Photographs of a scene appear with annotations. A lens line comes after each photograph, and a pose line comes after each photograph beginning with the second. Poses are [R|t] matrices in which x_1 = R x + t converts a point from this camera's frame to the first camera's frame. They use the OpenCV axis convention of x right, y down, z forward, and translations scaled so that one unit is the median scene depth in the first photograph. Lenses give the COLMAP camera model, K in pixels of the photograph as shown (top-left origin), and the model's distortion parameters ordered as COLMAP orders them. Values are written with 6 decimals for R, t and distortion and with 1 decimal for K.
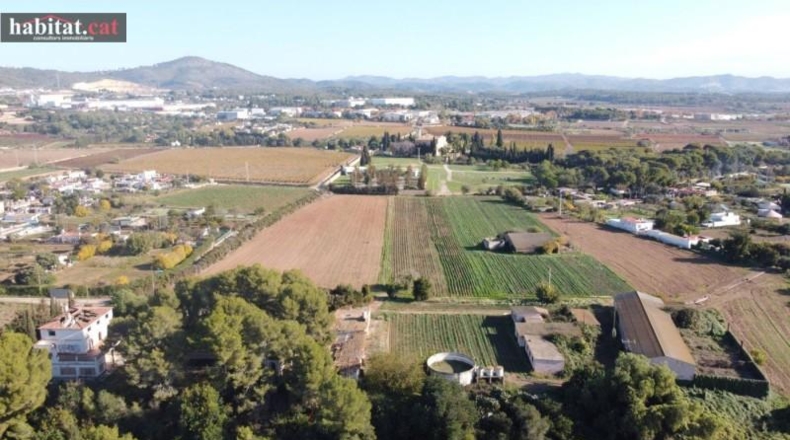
lens RADIAL K [[598.9, 0, 389.7], [0, 598.9, 220.2], [0, 0, 1]] dist [0.005241, -0.015093]
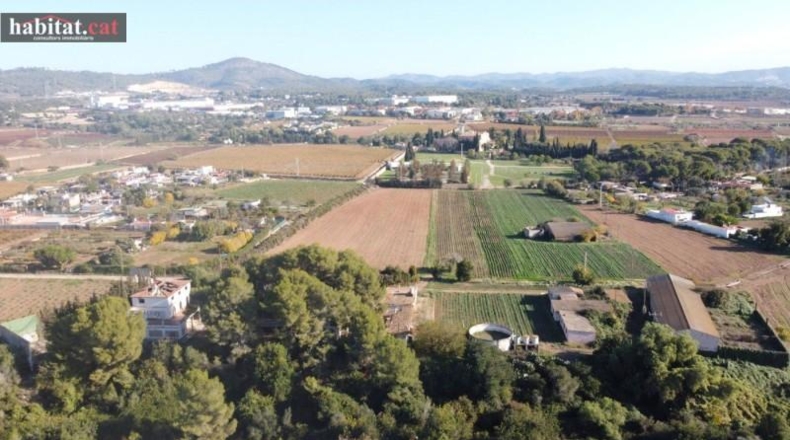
lens RADIAL K [[598.9, 0, 389.9], [0, 598.9, 220.8], [0, 0, 1]] dist [0.005241, -0.015093]
pose [[0.997505, 0.002562, -0.070543, -0.002703], [-0.002291, 0.999990, 0.003917, 0.013101], [0.070553, -0.003746, 0.997501, -0.053250]]
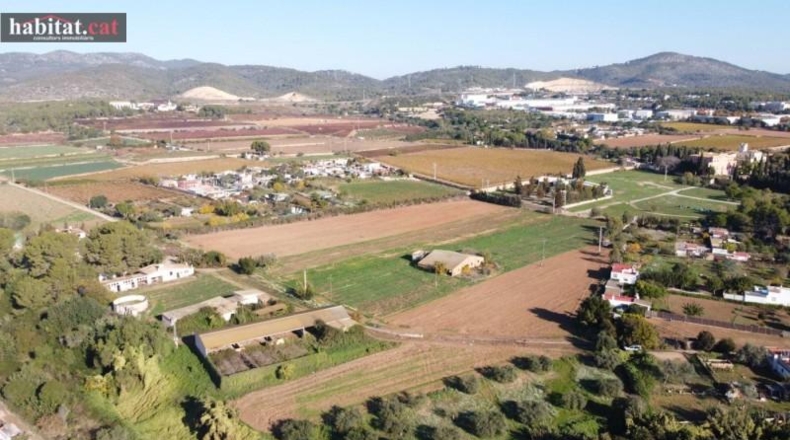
lens RADIAL K [[598.9, 0, 392.7], [0, 598.9, 223.3], [0, 0, 1]] dist [0.005241, -0.015093]
pose [[0.712559, 0.154497, -0.684391, 0.729034], [-0.145824, 0.986765, 0.070931, -0.074272], [0.686291, 0.049258, 0.725657, 0.155628]]
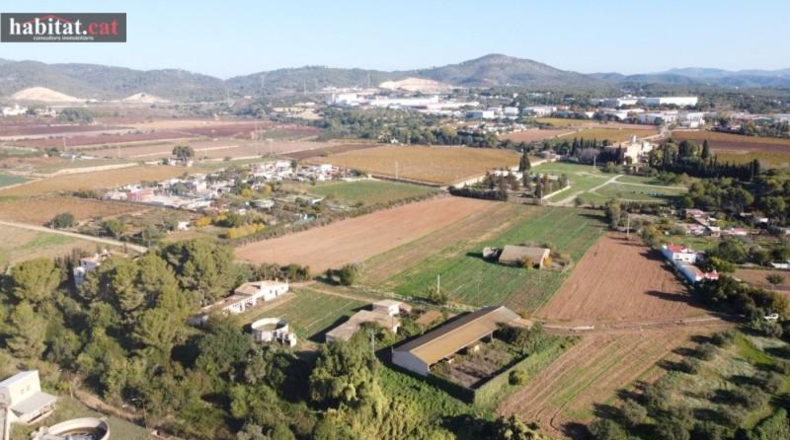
lens RADIAL K [[598.9, 0, 391.2], [0, 598.9, 220.3], [0, 0, 1]] dist [0.005241, -0.015093]
pose [[0.875536, 0.101176, -0.472440, 0.441807], [-0.096628, 0.994741, 0.033958, -0.032972], [0.473391, 0.015920, 0.880709, -0.034919]]
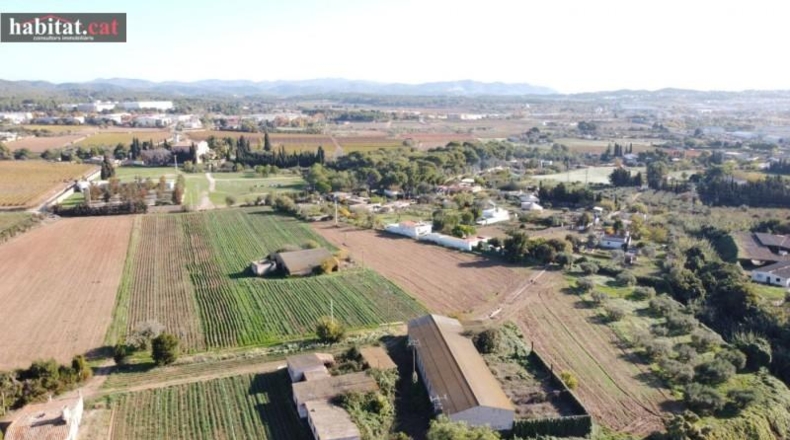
lens RADIAL K [[598.9, 0, 388.7], [0, 598.9, 222.4], [0, 0, 1]] dist [0.005241, -0.015093]
pose [[0.930919, -0.077693, 0.356866, 0.036825], [0.078750, 0.996827, 0.011592, -0.016147], [-0.356634, 0.017312, 0.934084, 0.133780]]
